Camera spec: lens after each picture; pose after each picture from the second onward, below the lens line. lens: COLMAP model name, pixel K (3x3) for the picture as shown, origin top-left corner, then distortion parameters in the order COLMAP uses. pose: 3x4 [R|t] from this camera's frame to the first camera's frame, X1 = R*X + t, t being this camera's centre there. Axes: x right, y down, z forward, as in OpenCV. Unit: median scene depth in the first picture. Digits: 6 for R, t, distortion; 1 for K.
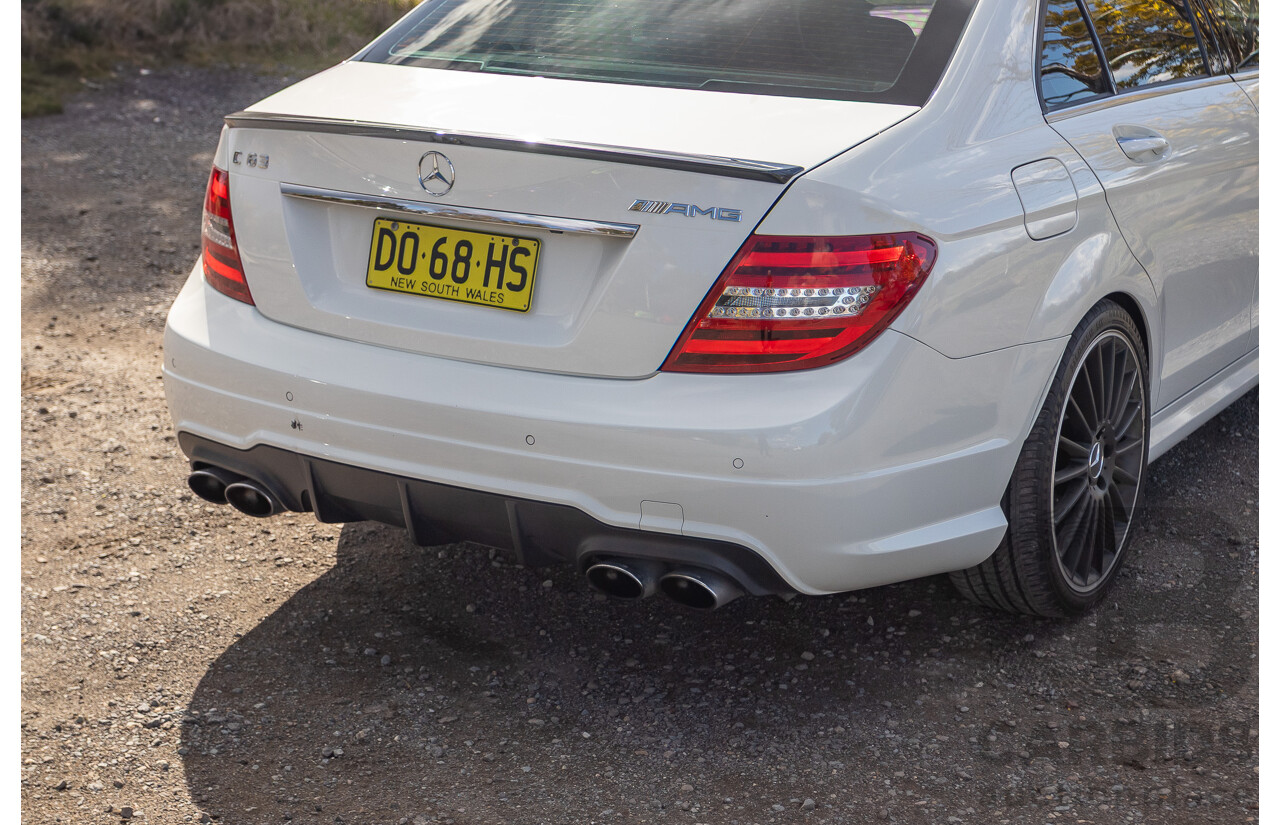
lens RADIAL K [[2146.3, 0, 640.0], [0, 2146.3, 412.5], [0, 0, 1]] dist [-0.028192, 0.054694]
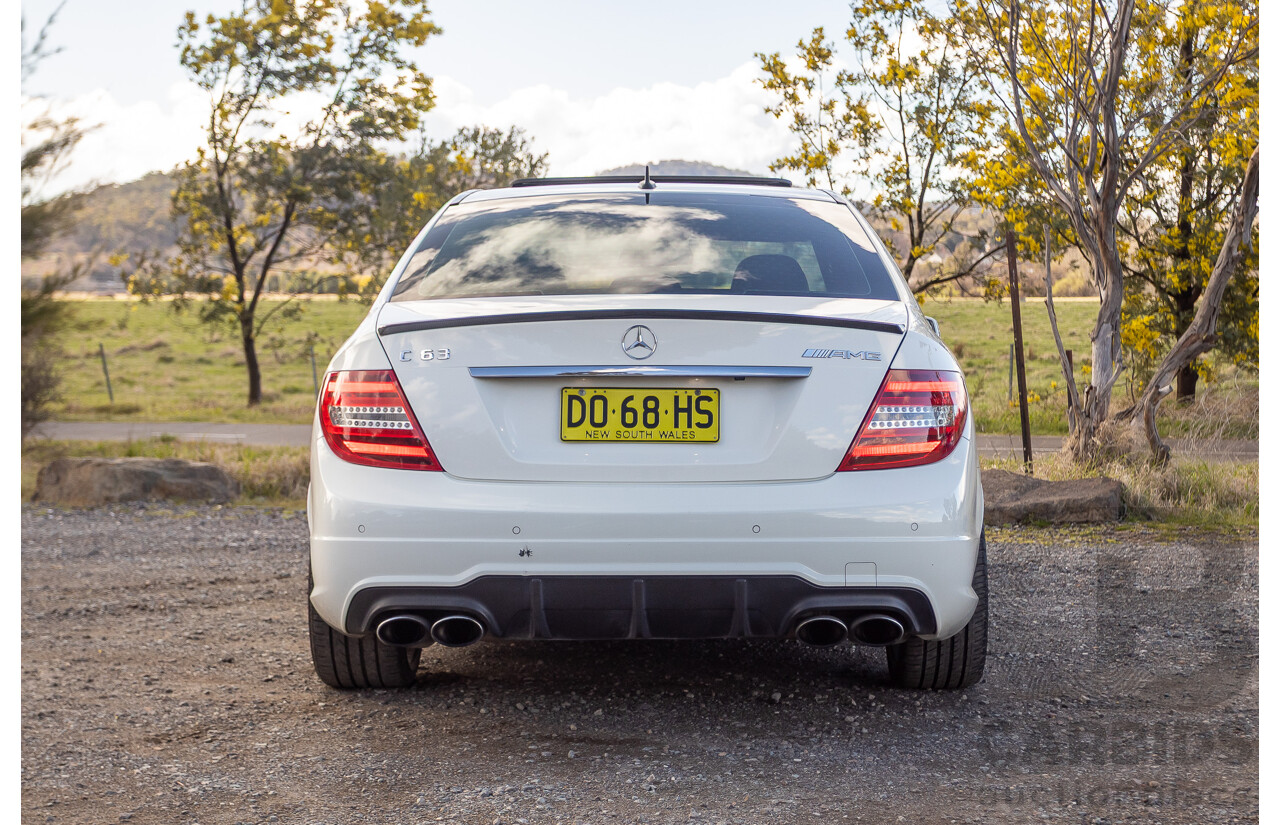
lens RADIAL K [[2146.3, 0, 640.0], [0, 2146.3, 412.5], [0, 0, 1]] dist [-0.028192, 0.054694]
pose [[0.857467, -0.019048, 0.514186, -0.756911], [0.141932, 0.969300, -0.200781, 0.190045], [-0.494576, 0.245142, 0.833846, -0.081526]]
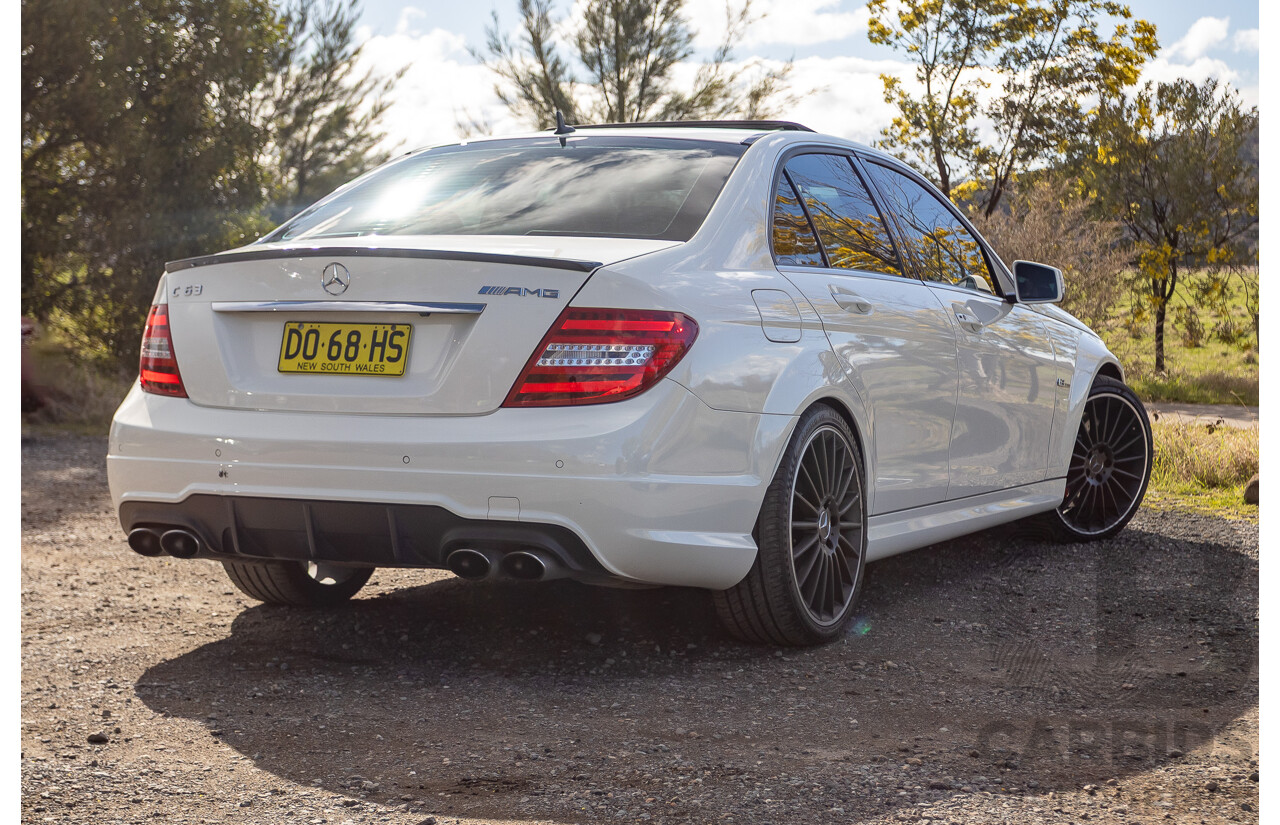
lens RADIAL K [[2266.1, 0, 640.0], [0, 2266.1, 412.5], [0, 0, 1]] dist [-0.054786, -0.024182]
pose [[0.994702, 0.001651, 0.102786, -0.049149], [0.021880, 0.973560, -0.227382, 0.300785], [-0.100444, 0.228426, 0.968366, -0.398010]]
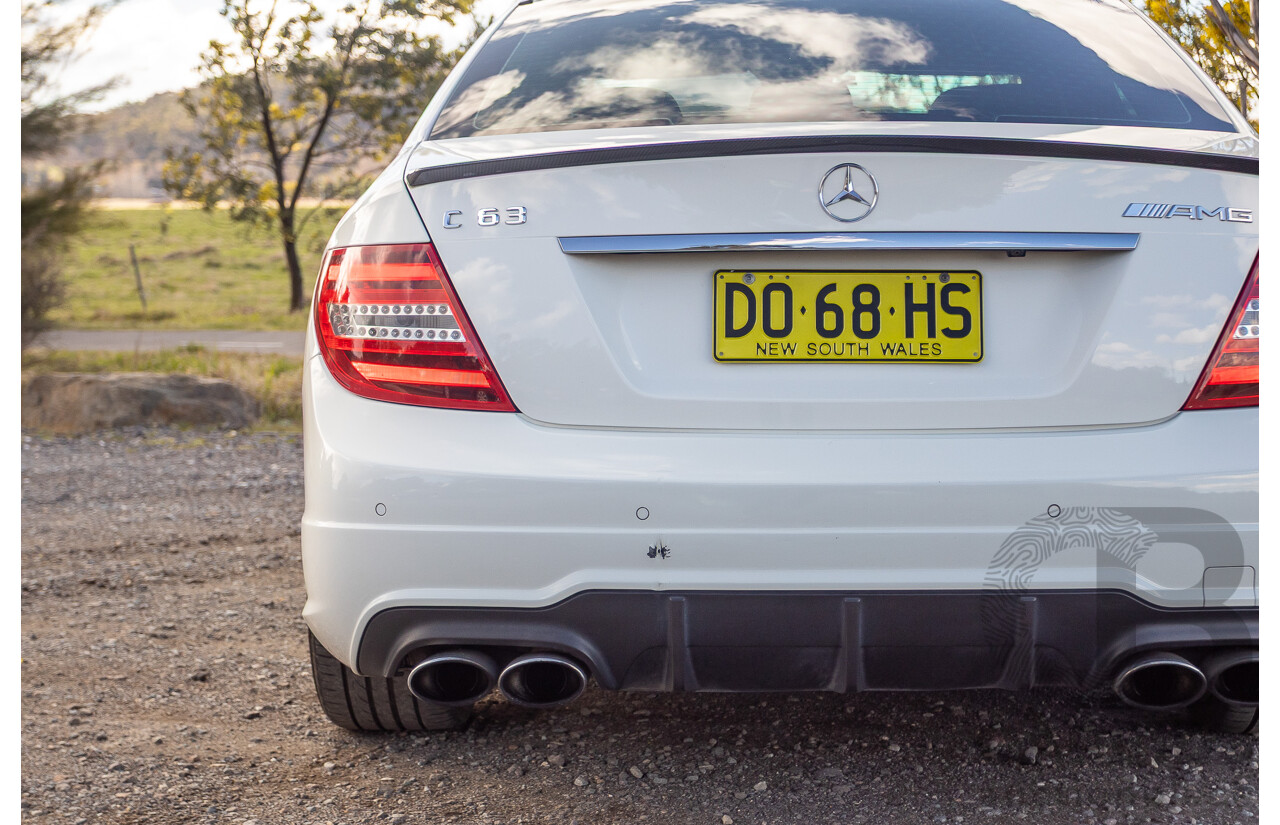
lens RADIAL K [[2146.3, 0, 640.0], [0, 2146.3, 412.5], [0, 0, 1]] dist [-0.028192, 0.054694]
pose [[0.870352, -0.044567, 0.490409, -0.532946], [0.141076, 0.976718, -0.161613, 0.078406], [-0.471789, 0.209845, 0.856376, 0.385099]]
